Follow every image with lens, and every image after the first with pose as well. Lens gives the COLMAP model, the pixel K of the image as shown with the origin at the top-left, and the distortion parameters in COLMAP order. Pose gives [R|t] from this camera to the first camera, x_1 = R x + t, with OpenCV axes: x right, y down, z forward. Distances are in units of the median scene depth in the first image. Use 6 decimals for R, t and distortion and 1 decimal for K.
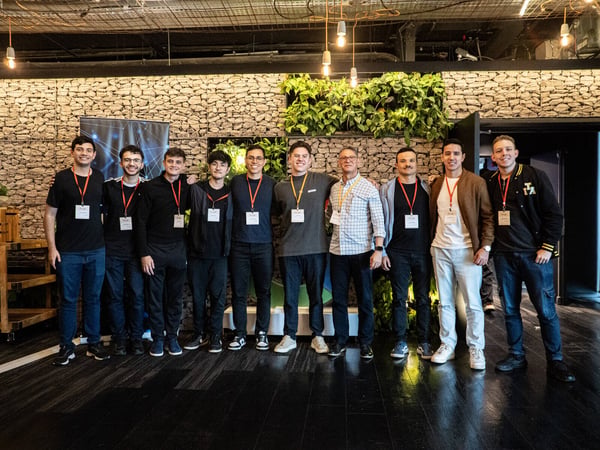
lens RADIAL K [[536.0, 0, 300.0], [0, 536.0, 225.0], [0, 0, 1]] dist [-0.086822, 0.183954]
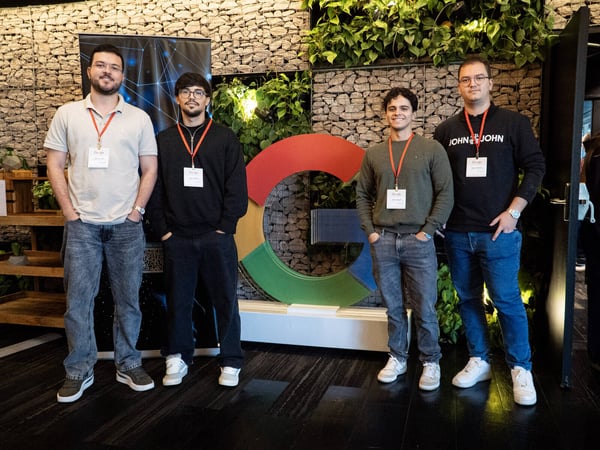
lens RADIAL K [[536.0, 0, 300.0], [0, 536.0, 225.0], [0, 0, 1]] dist [-0.086822, 0.183954]
pose [[0.980065, 0.013970, -0.198187, 0.106343], [-0.000523, 0.997703, 0.067741, -0.005046], [0.198678, -0.066287, 0.977821, 0.279637]]
